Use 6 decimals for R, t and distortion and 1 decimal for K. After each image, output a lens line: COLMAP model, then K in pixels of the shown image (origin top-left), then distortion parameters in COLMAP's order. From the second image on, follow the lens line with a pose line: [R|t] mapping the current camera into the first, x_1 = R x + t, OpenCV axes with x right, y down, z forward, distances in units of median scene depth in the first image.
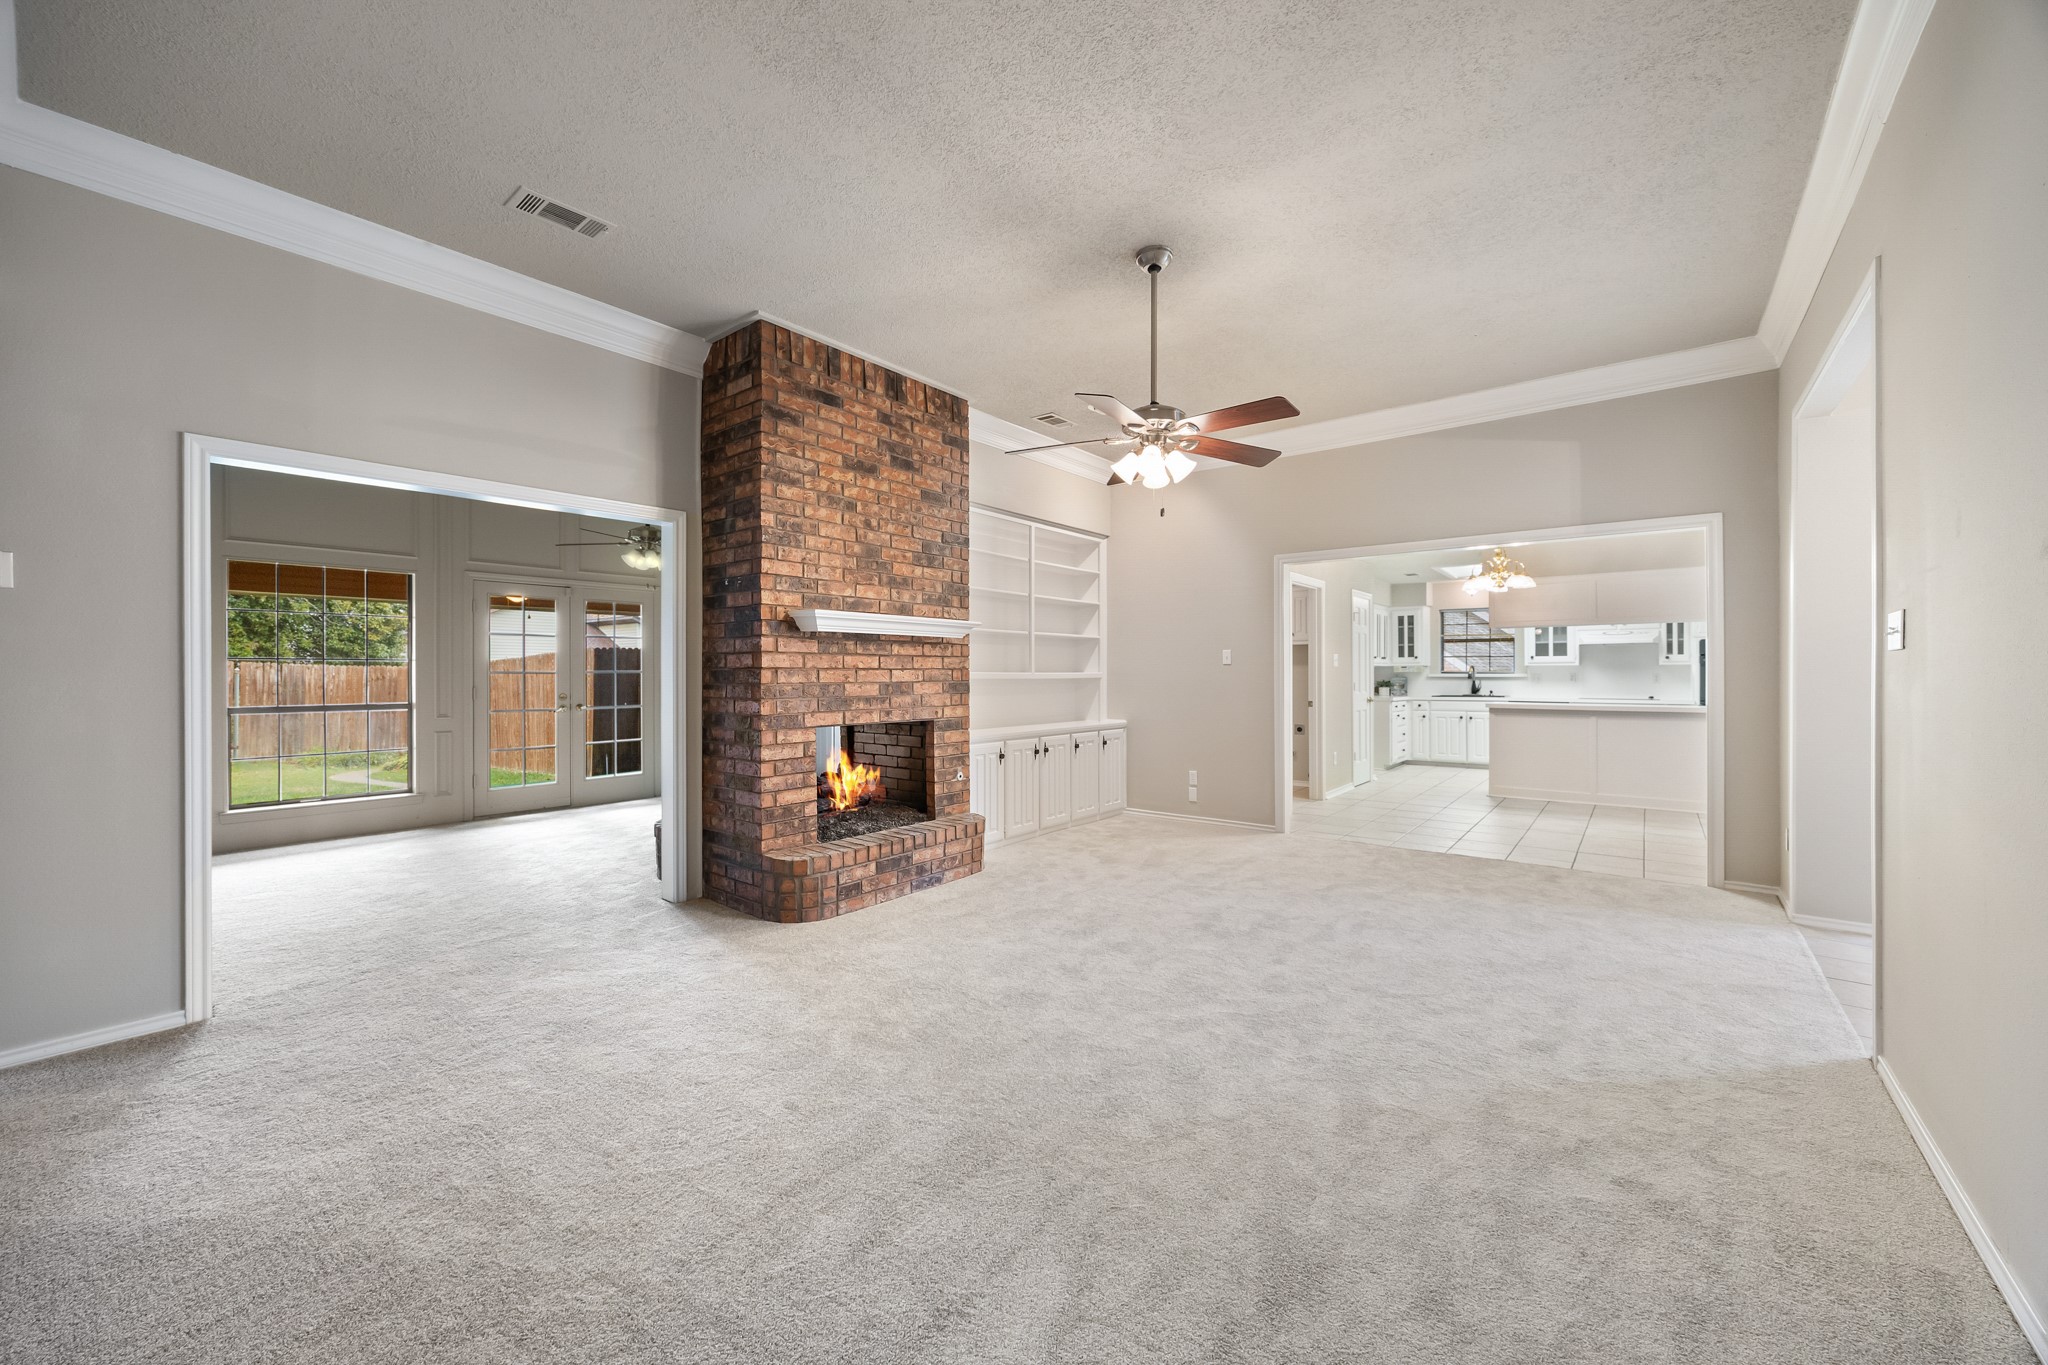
lens RADIAL K [[790.2, 0, 1030.0], [0, 790.2, 672.3], [0, 0, 1]] dist [0.009692, -0.000480]
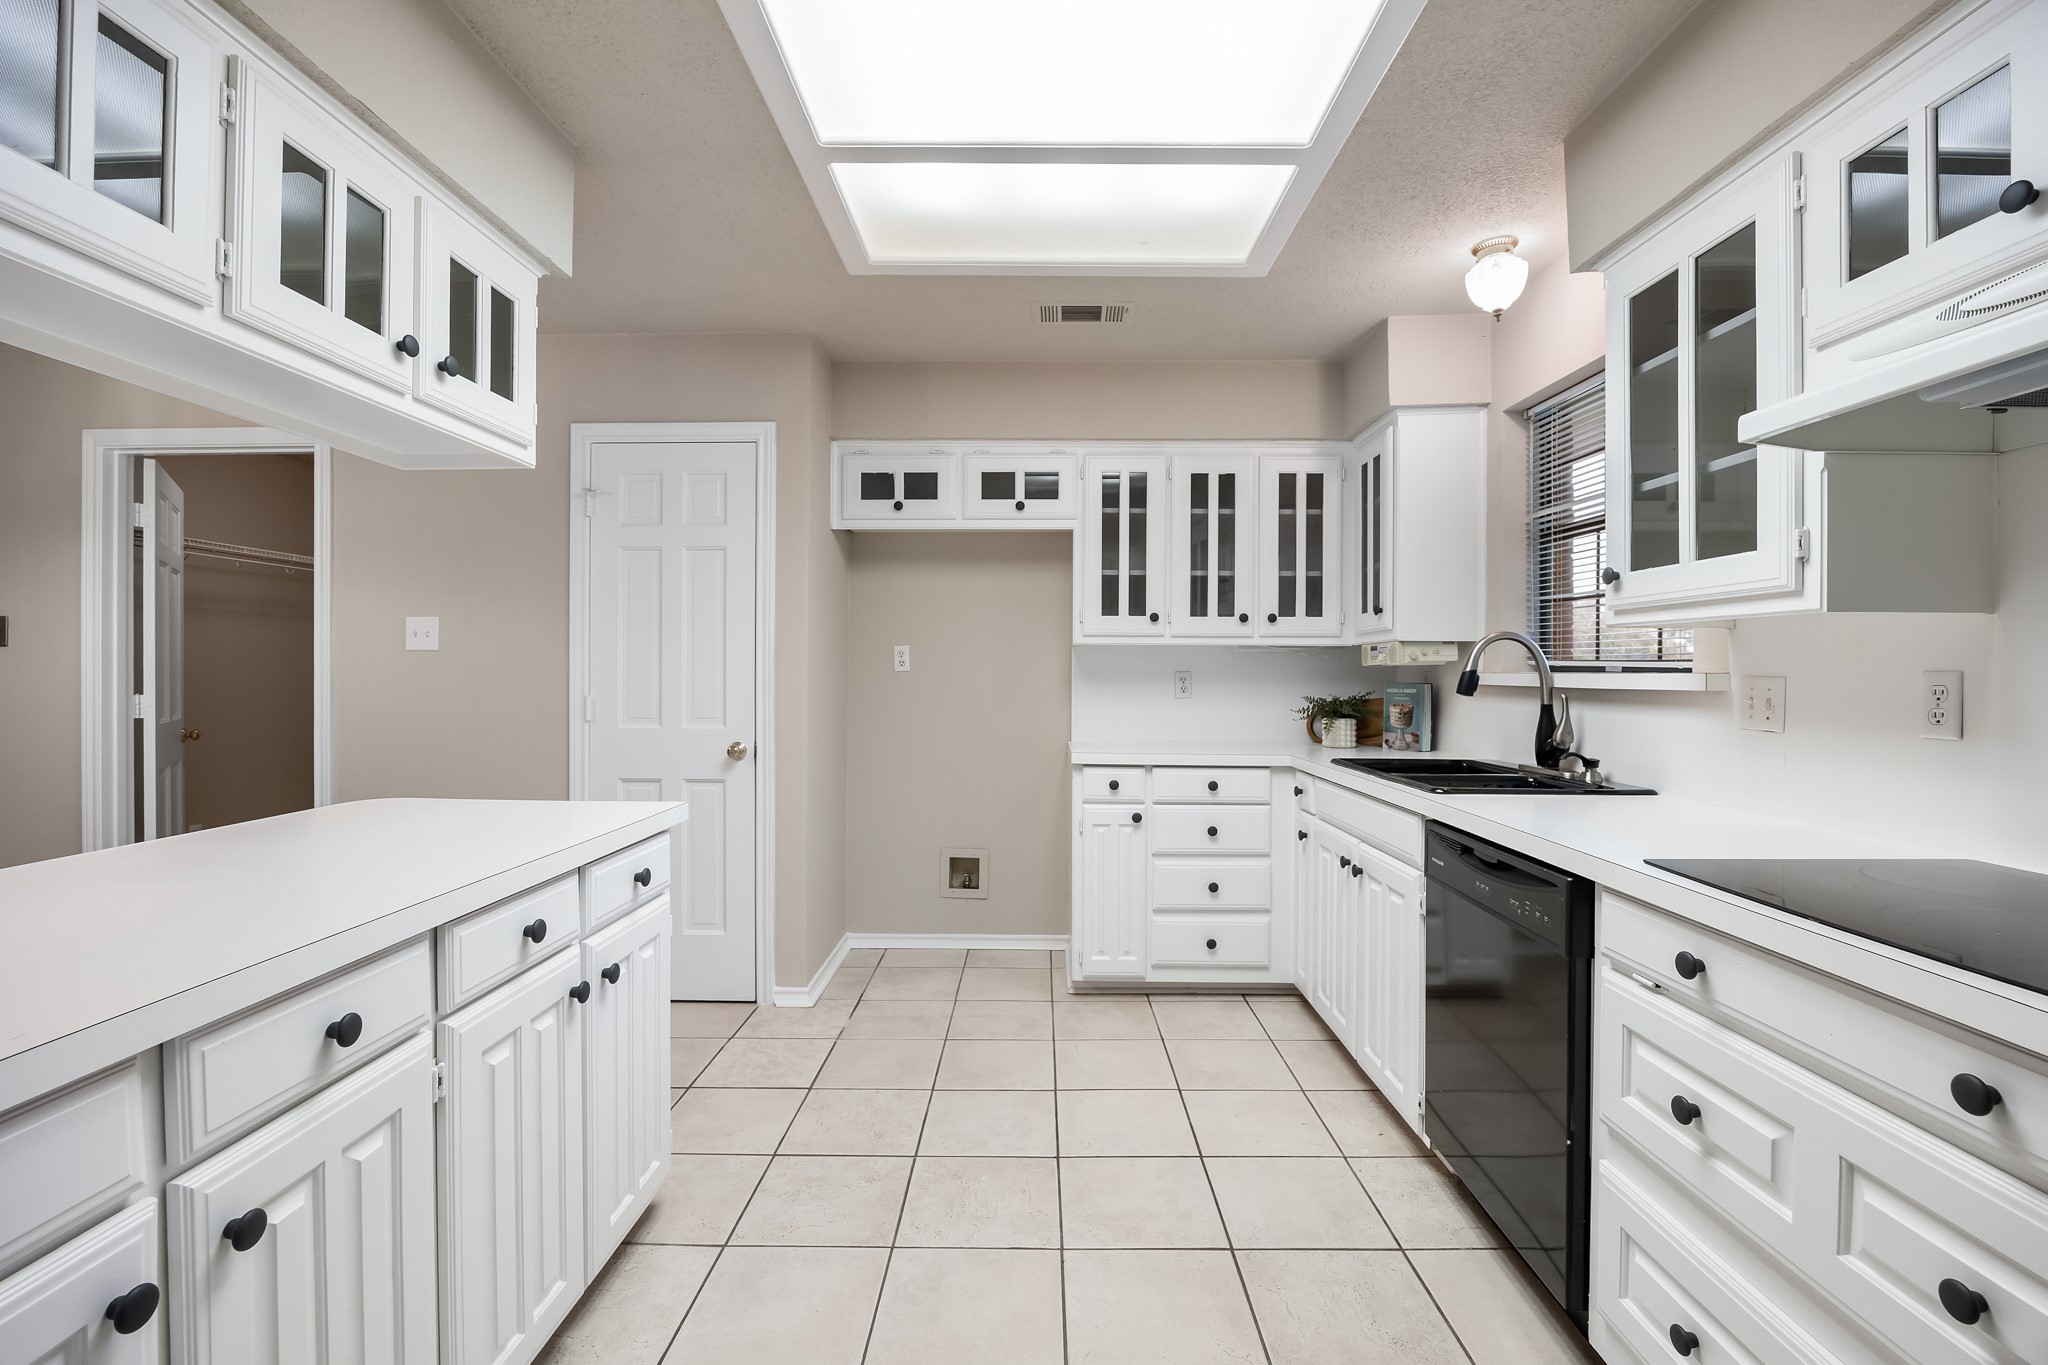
lens RADIAL K [[901.7, 0, 1014.9], [0, 901.7, 673.3], [0, 0, 1]] dist [-0.012425, 0.001604]
pose [[0.595305, 0.005838, -0.803479, 1.449116], [-0.000661, 0.999977, 0.006777, 0.000189], [0.803500, -0.003503, 0.595295, 1.595057]]
